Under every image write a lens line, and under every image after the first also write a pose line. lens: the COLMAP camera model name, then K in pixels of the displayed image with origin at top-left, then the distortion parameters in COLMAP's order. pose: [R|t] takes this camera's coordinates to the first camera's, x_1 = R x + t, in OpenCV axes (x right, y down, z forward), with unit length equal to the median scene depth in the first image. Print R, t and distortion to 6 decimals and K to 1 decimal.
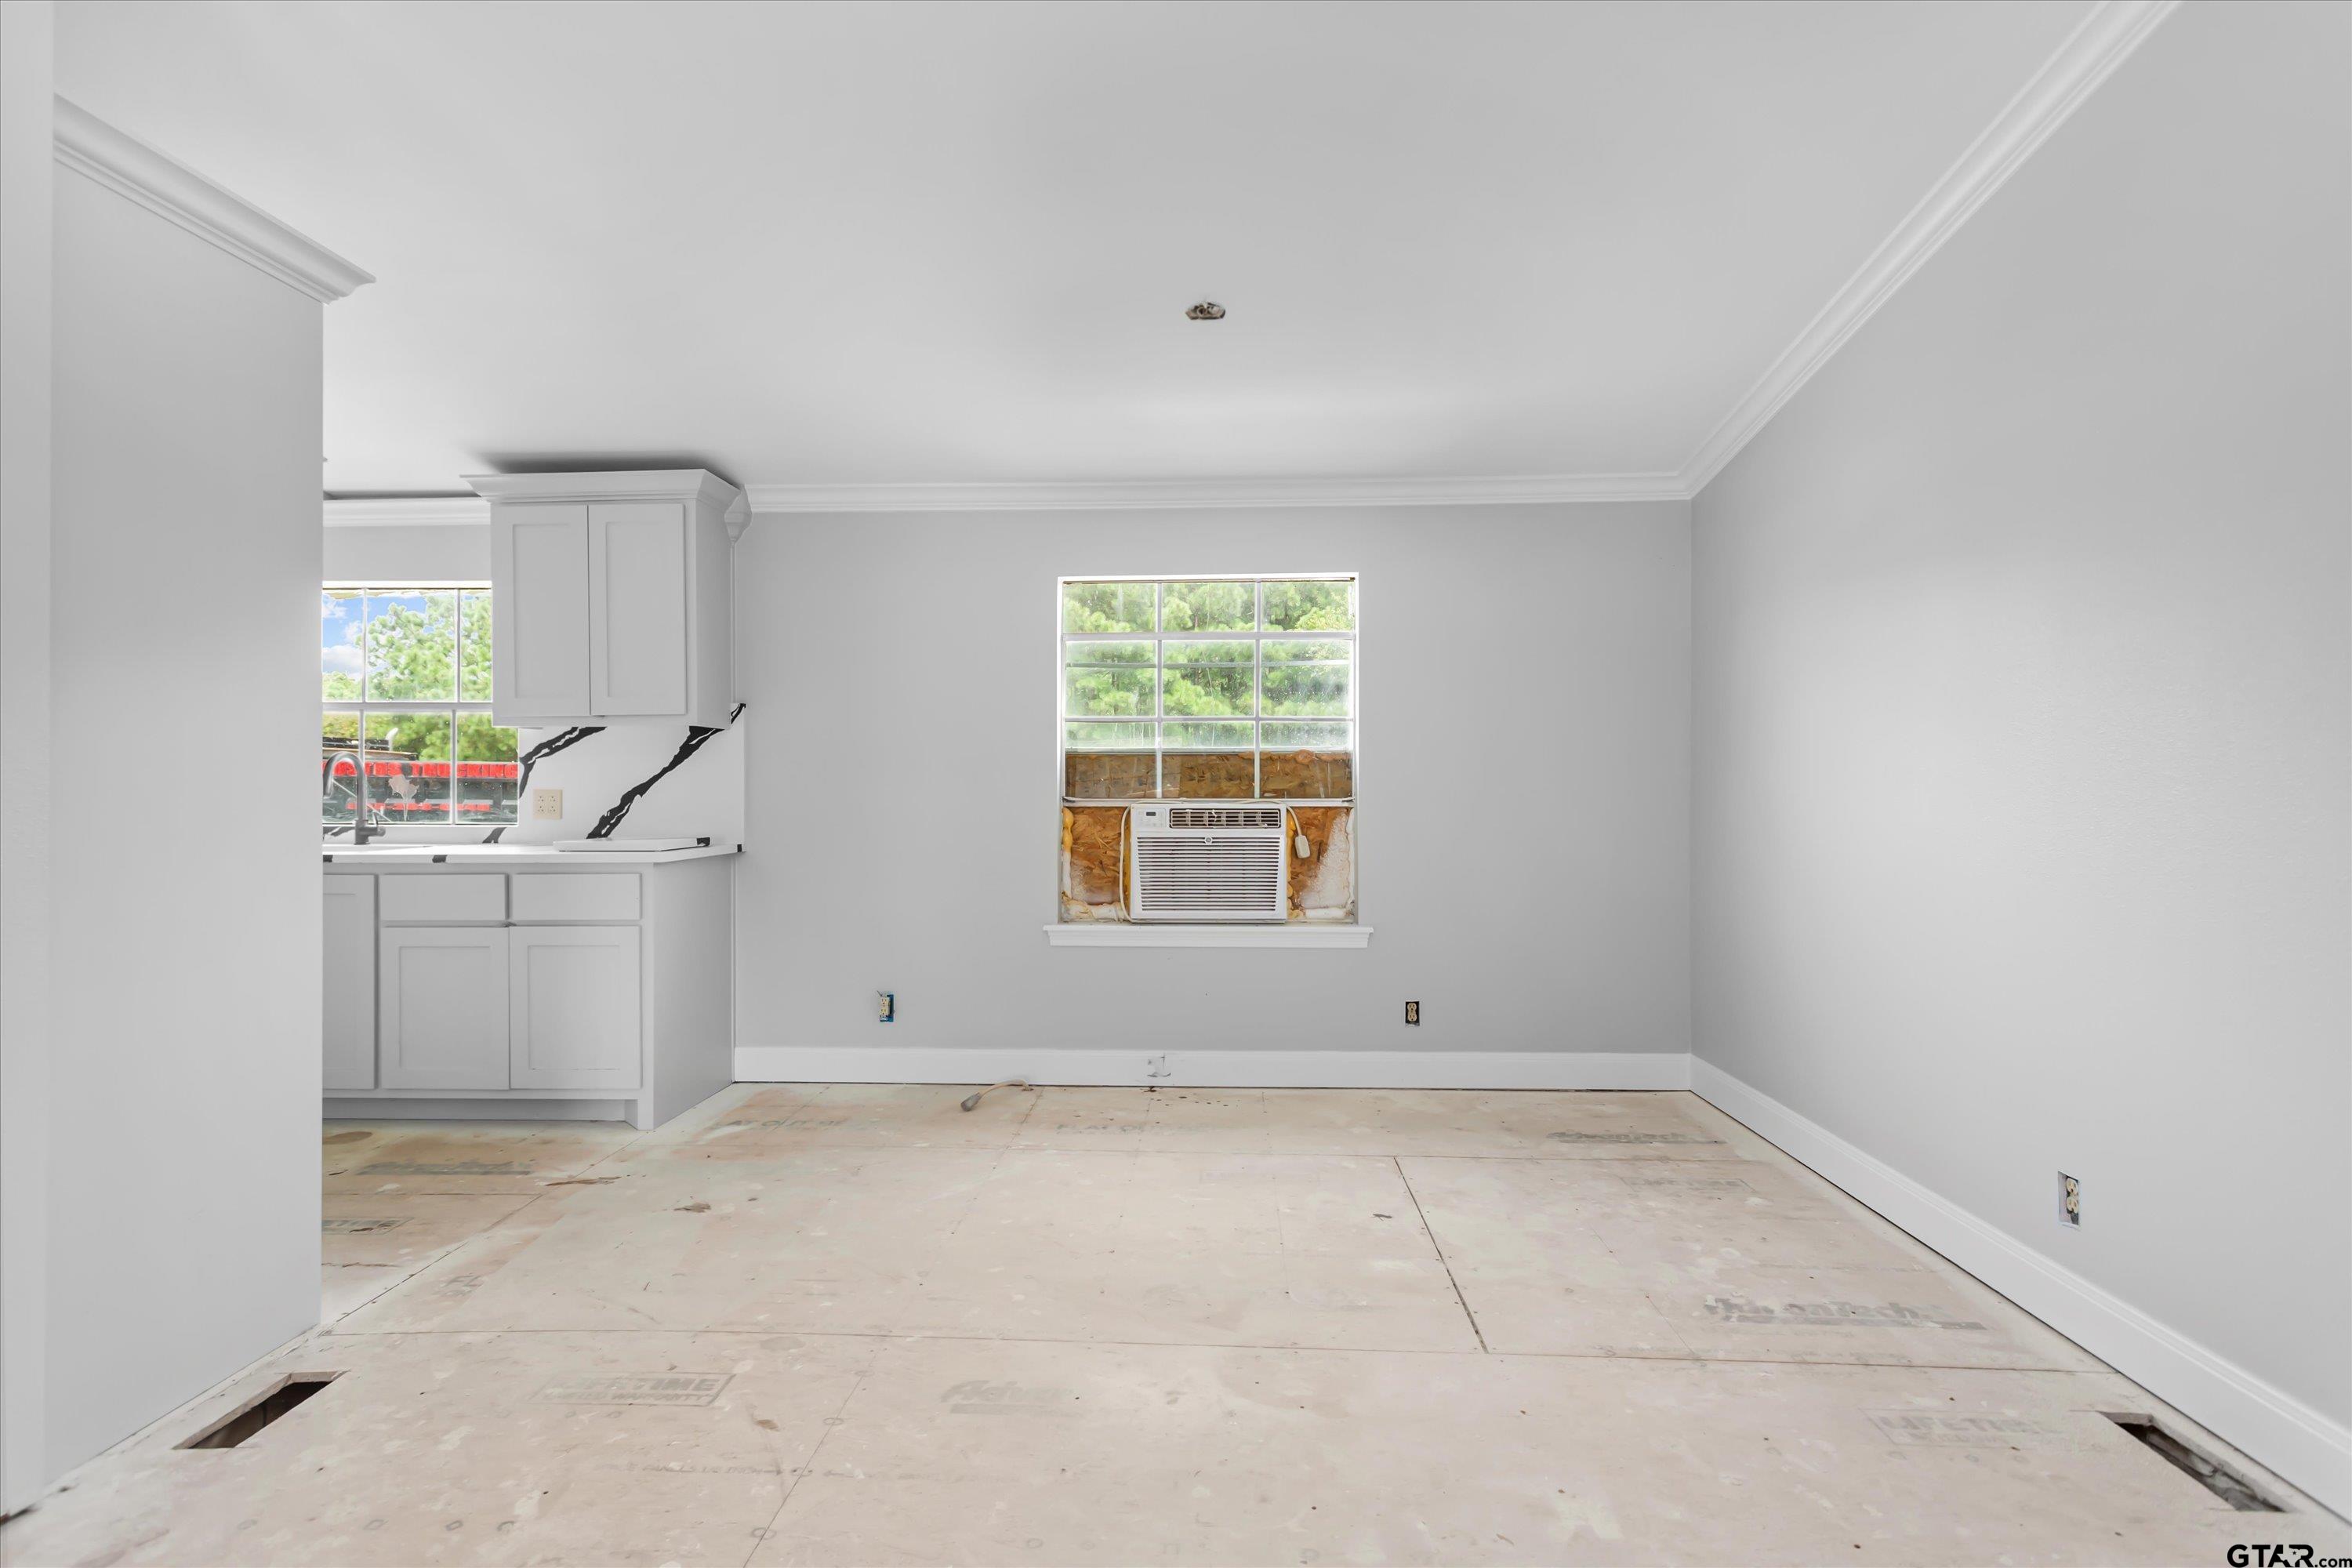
lens RADIAL K [[1108.3, 0, 1170.5], [0, 1108.3, 786.0], [0, 0, 1]] dist [0.001700, -0.000112]
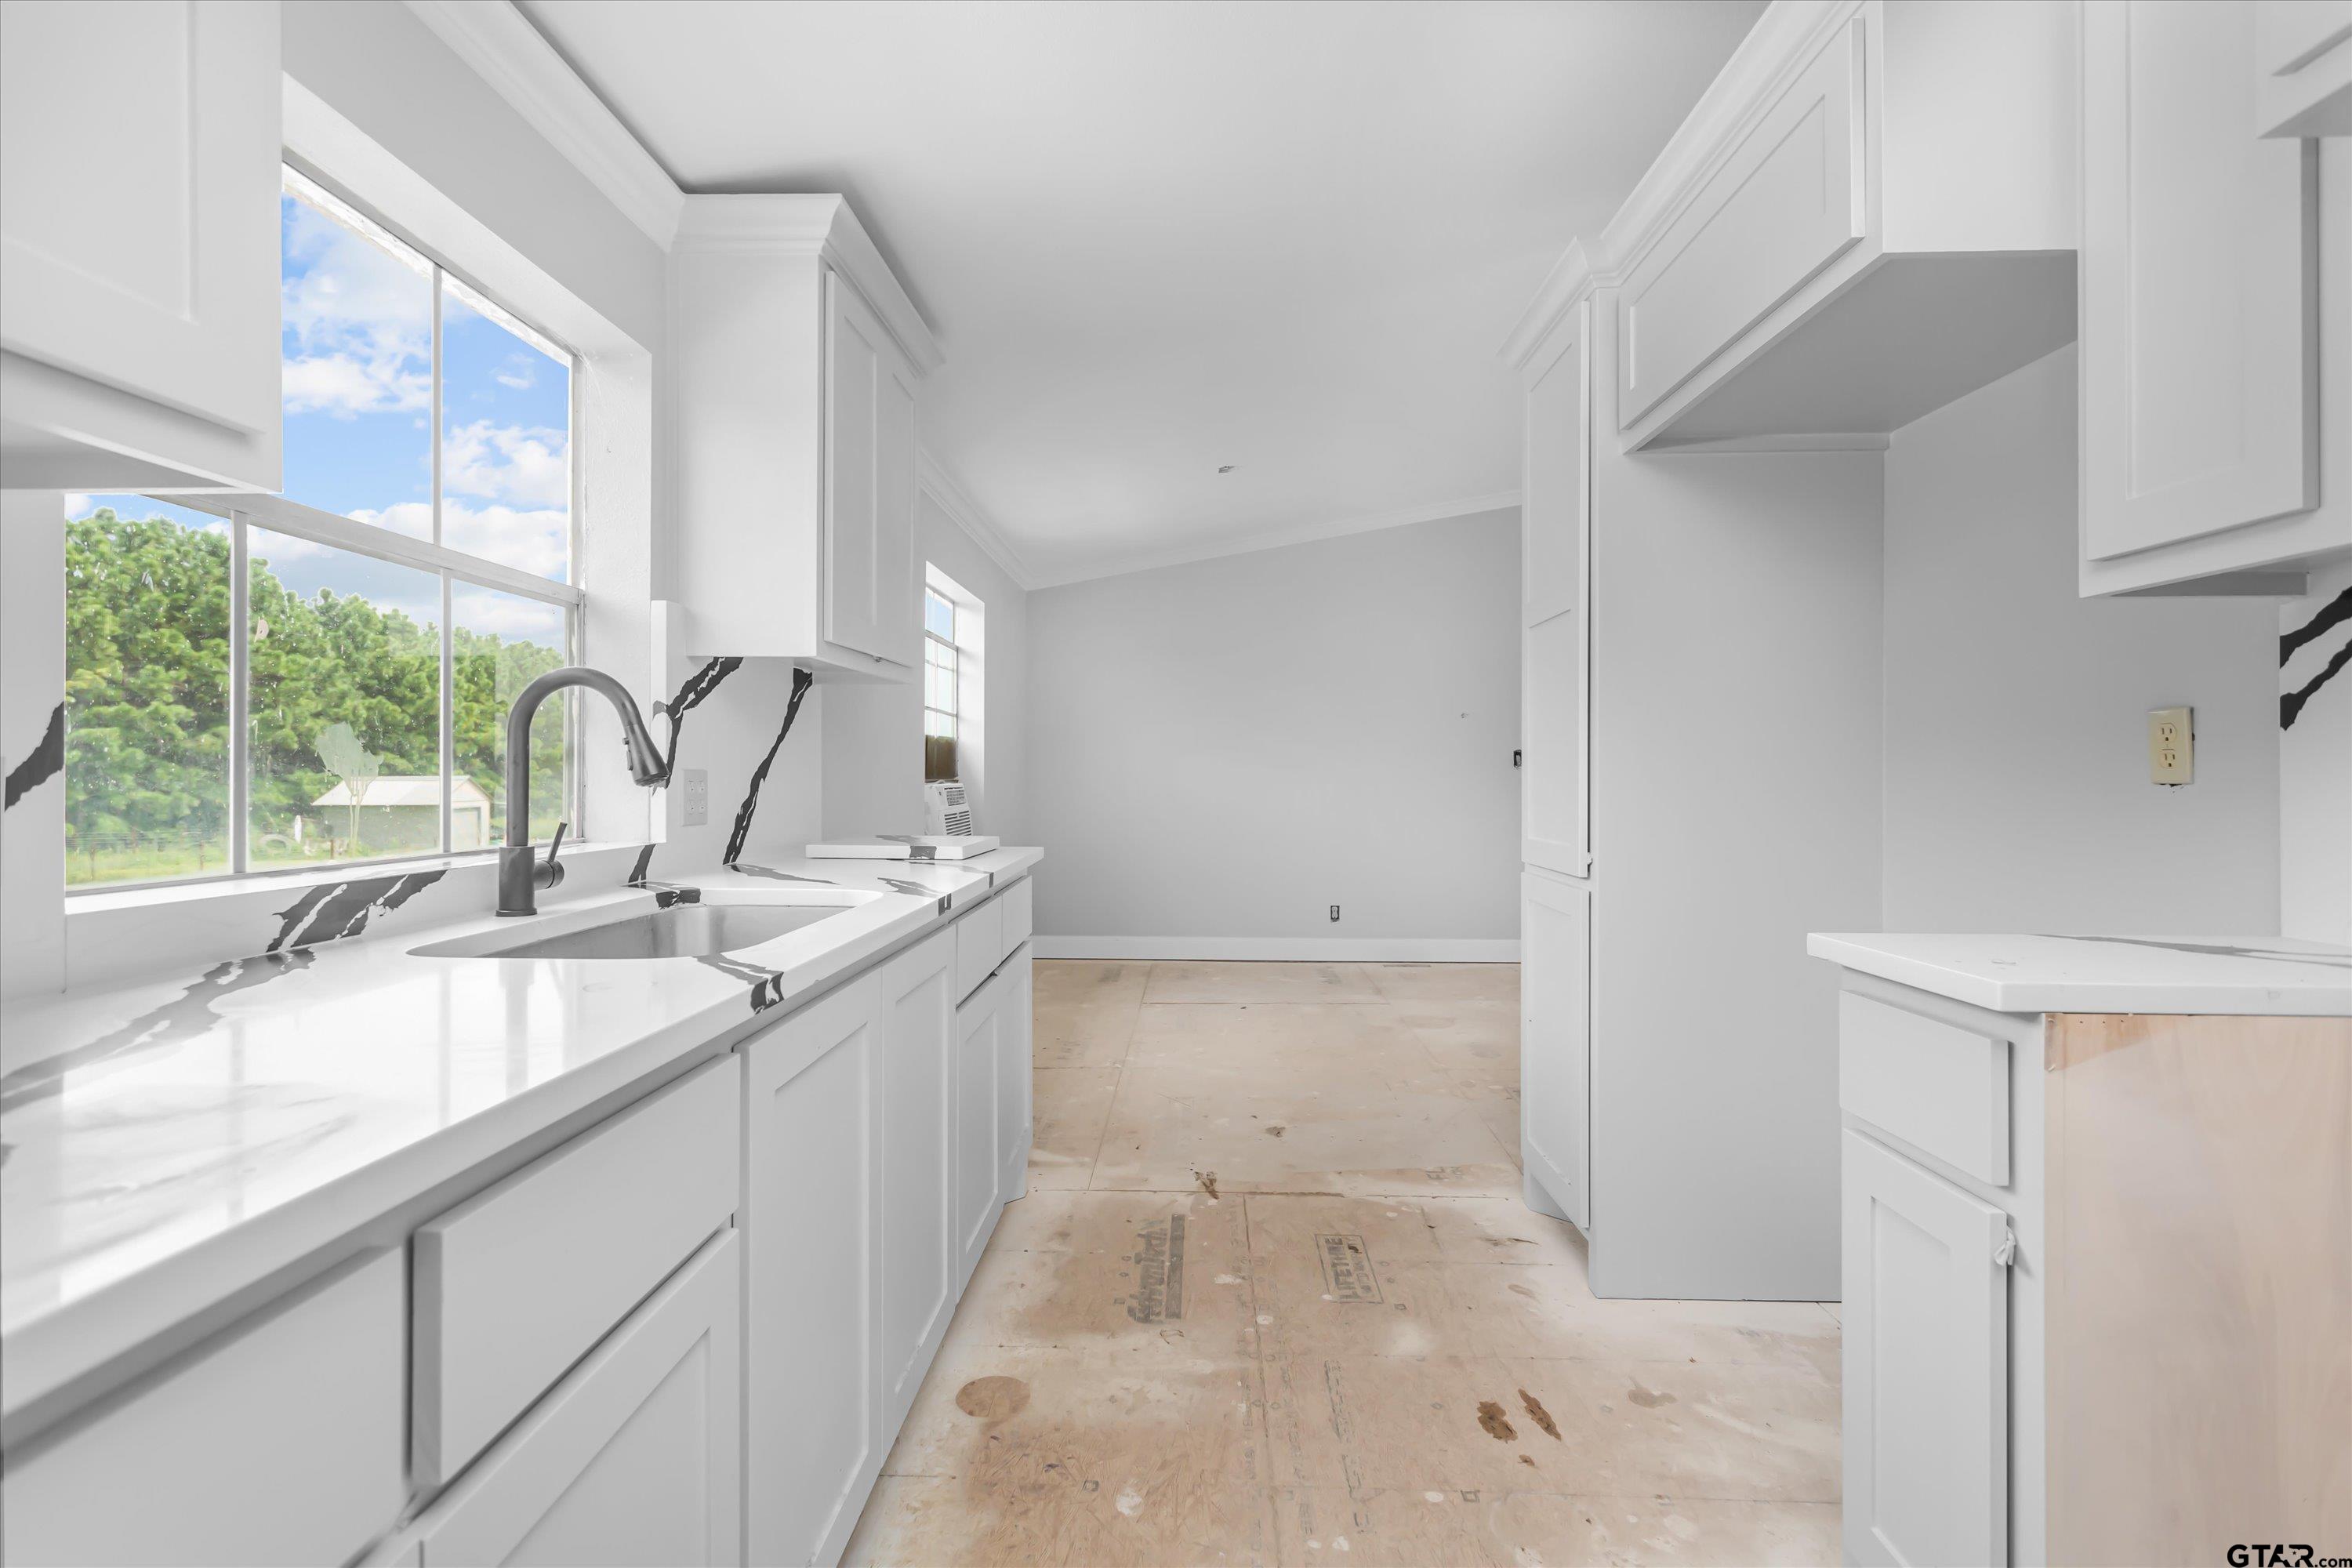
lens RADIAL K [[1108.3, 0, 1177.9], [0, 1108.3, 778.2], [0, 0, 1]] dist [0.001700, -0.000112]
pose [[-0.016221, -0.004653, 0.999858, -1.106087], [-0.003575, 0.999983, 0.004596, 0.004620], [-0.999862, -0.003500, -0.016237, 0.783047]]
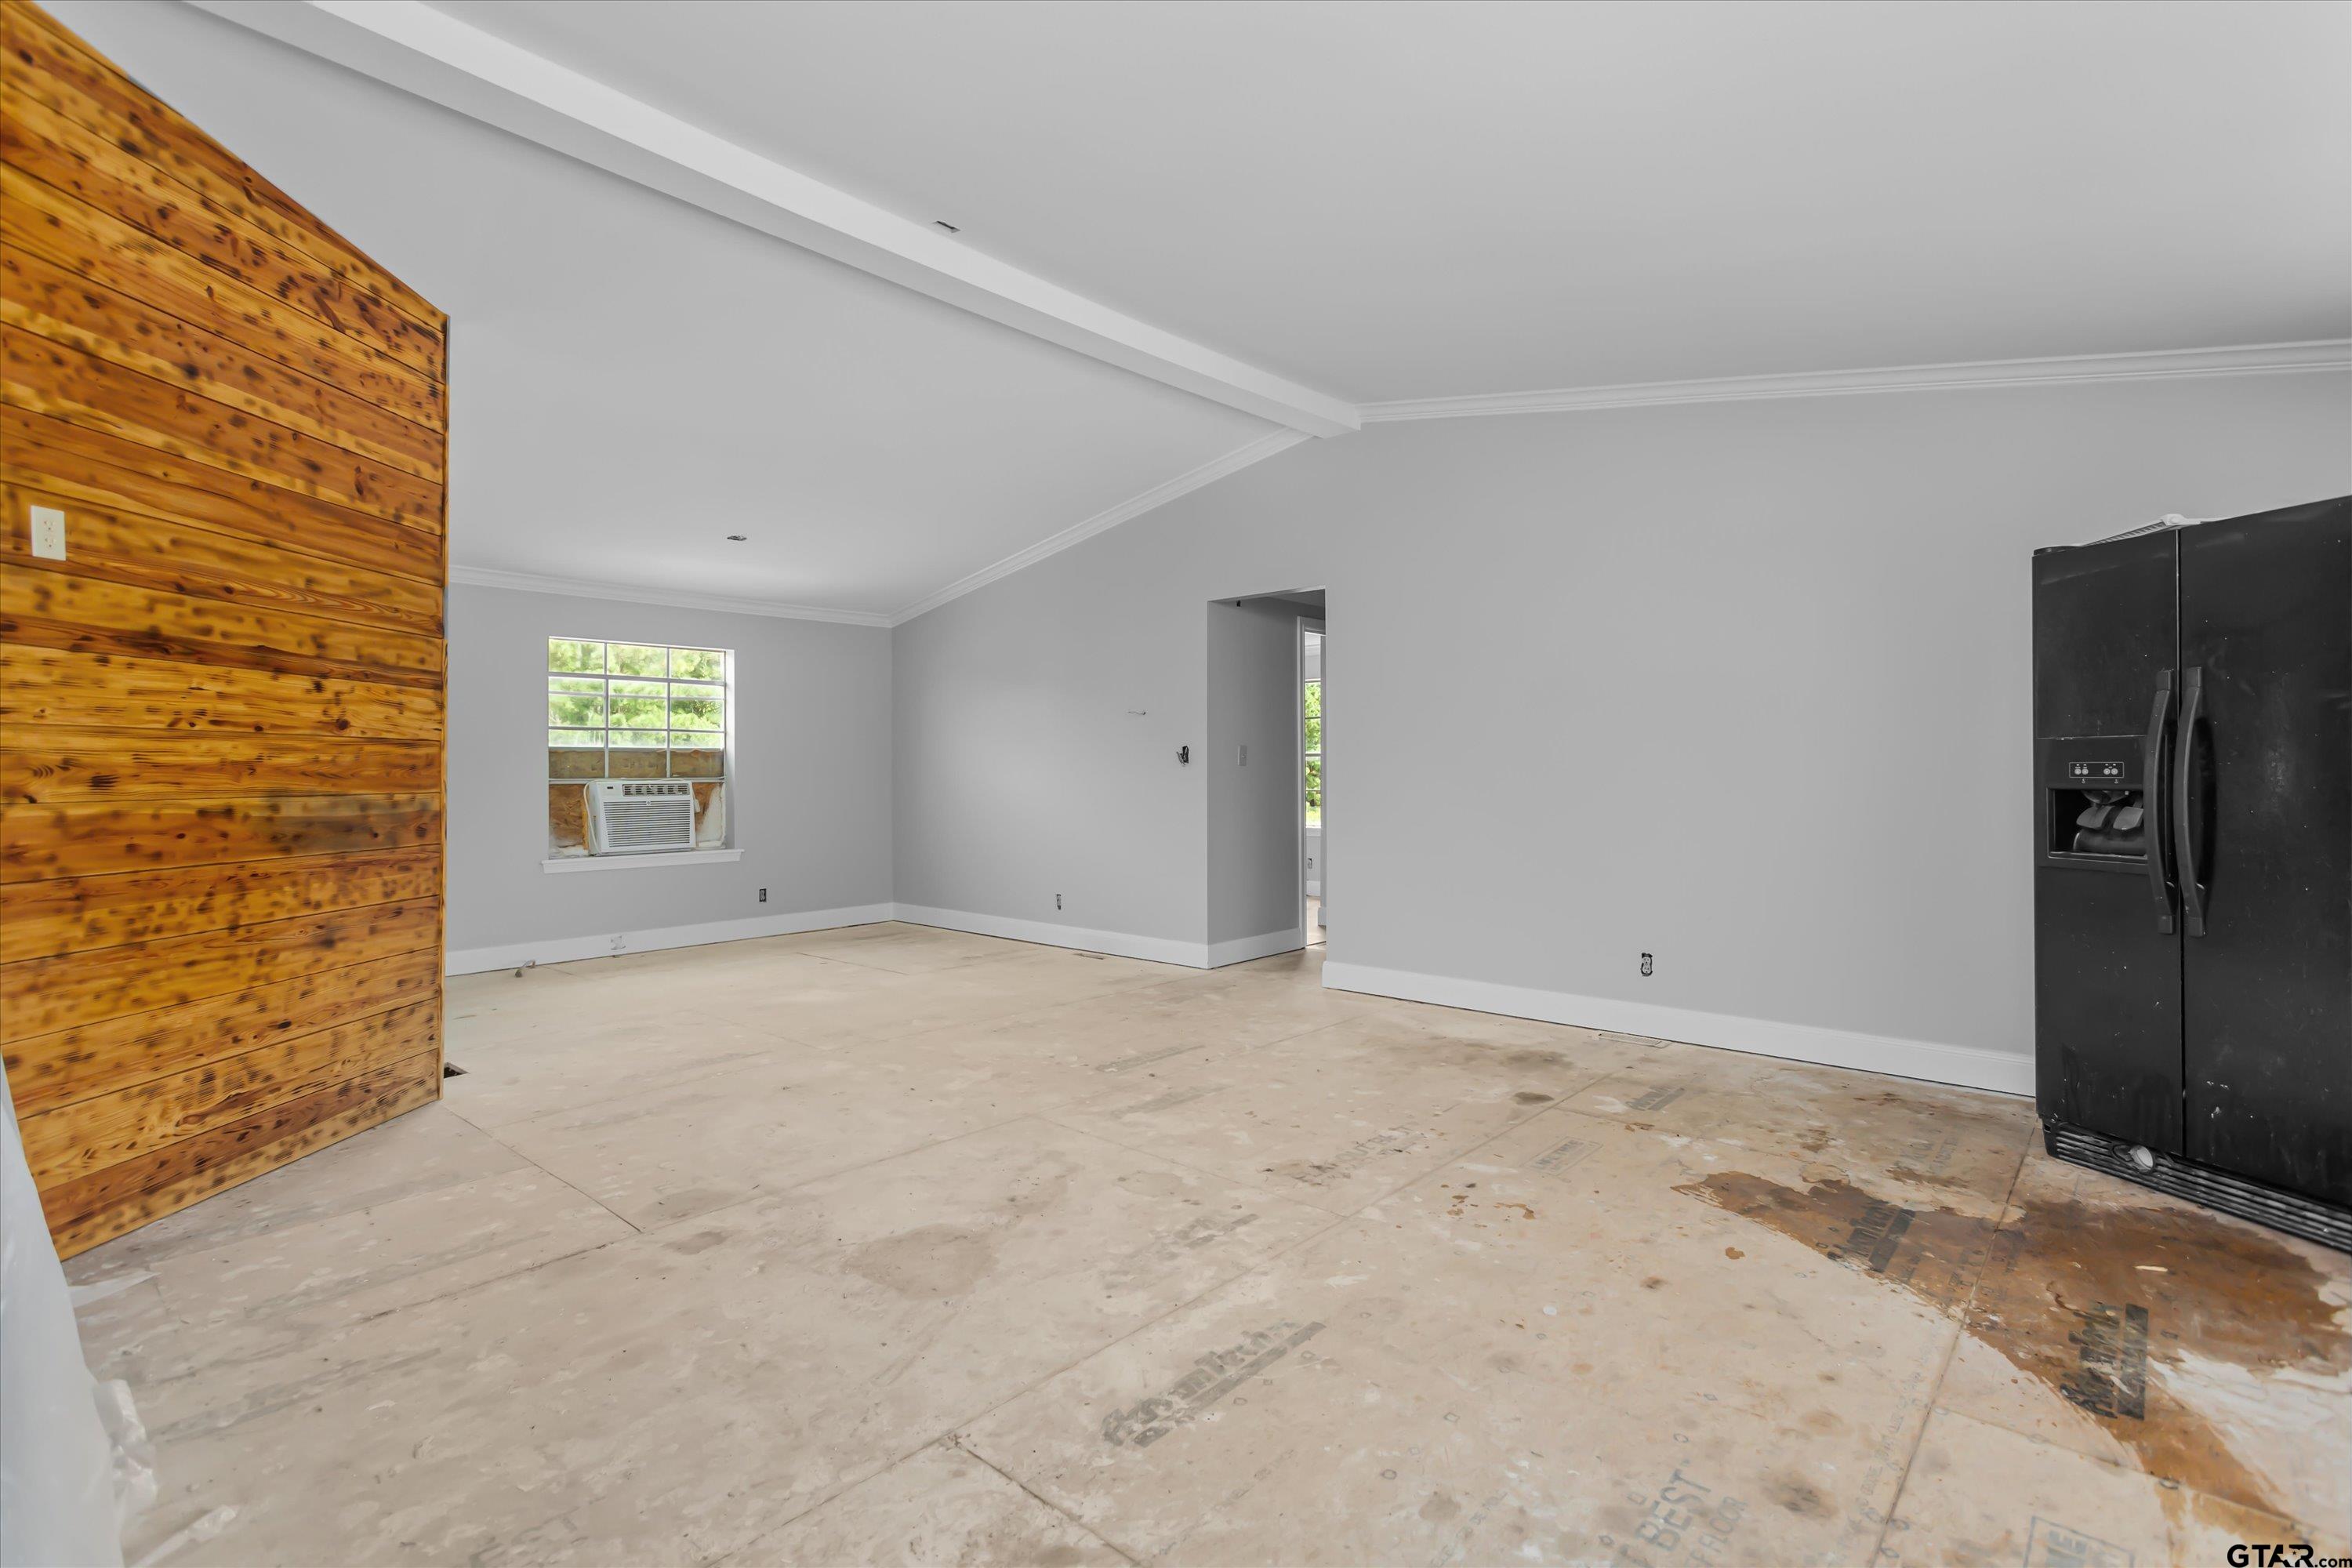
lens RADIAL K [[1108.3, 0, 1165.3], [0, 1108.3, 778.6], [0, 0, 1]] dist [0.001700, -0.000112]
pose [[0.635151, -0.008228, 0.772344, -0.751470], [0.001030, 0.999951, 0.009806, -0.003060], [-0.772387, -0.005433, 0.635129, -0.648126]]
